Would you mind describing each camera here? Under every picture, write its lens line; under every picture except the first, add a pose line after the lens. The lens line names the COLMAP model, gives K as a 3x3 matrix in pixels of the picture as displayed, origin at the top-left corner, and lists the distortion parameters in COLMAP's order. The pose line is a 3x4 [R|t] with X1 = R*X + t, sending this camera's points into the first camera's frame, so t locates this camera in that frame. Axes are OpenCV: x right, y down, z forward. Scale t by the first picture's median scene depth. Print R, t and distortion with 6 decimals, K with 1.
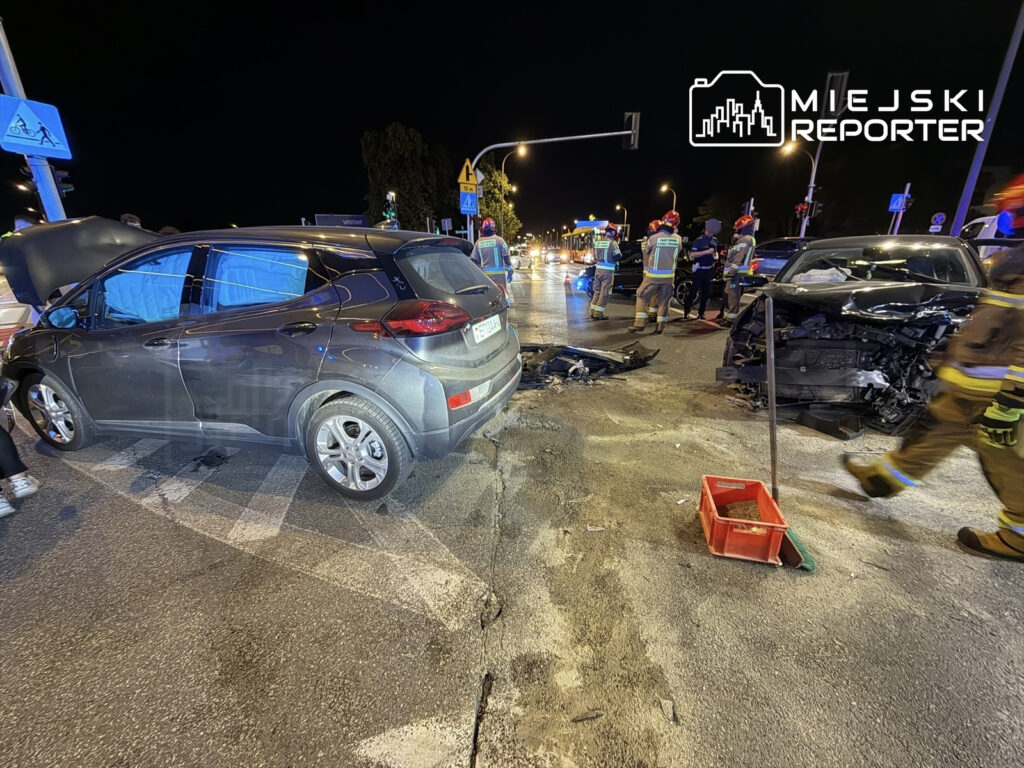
lens RADIAL K [[410.5, 0, 512.0], [0, 410.5, 384.0], [0, 0, 1]] dist [0.000783, 0.000395]
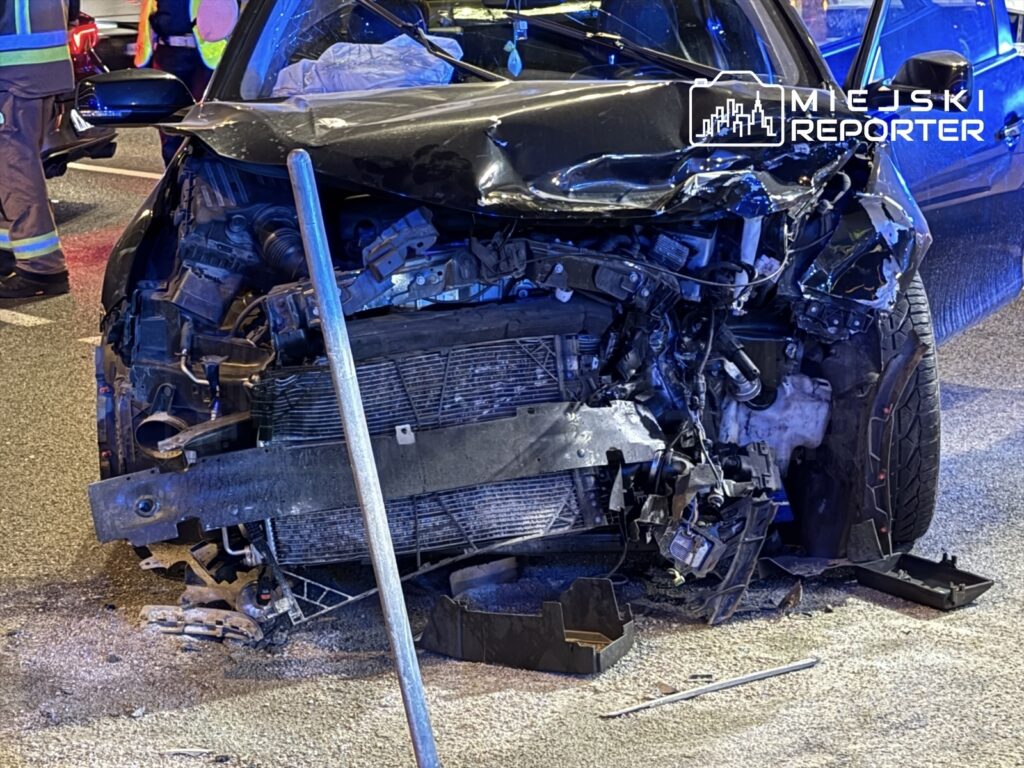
lens RADIAL K [[2211.6, 0, 512.0], [0, 2211.6, 384.0], [0, 0, 1]] dist [0.010206, 0.039938]
pose [[0.753198, -0.127506, 0.645318, -0.100624], [0.209080, 0.976564, -0.051076, 0.016103], [-0.623681, 0.173393, 0.762205, -0.063734]]
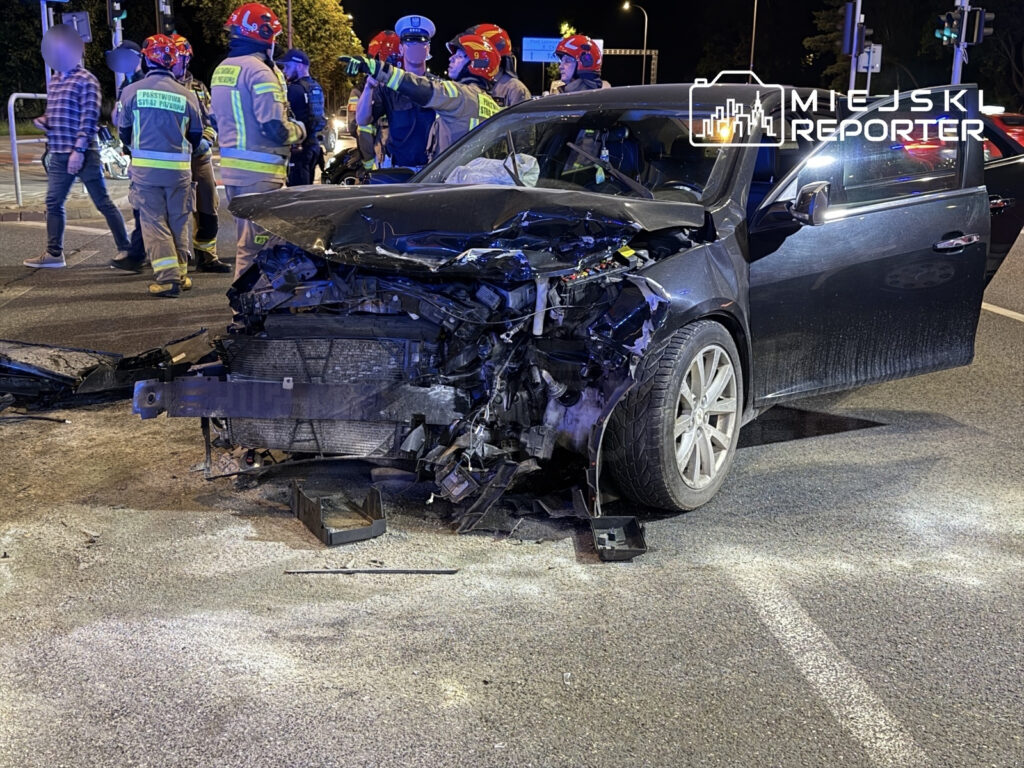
lens RADIAL K [[1107.9, 0, 512.0], [0, 1107.9, 384.0], [0, 0, 1]] dist [0.023596, -0.015858]
pose [[0.992041, -0.005892, 0.125775, 0.815388], [0.014941, 0.997356, -0.071124, 0.051208], [-0.125024, 0.072437, 0.989506, -0.171379]]
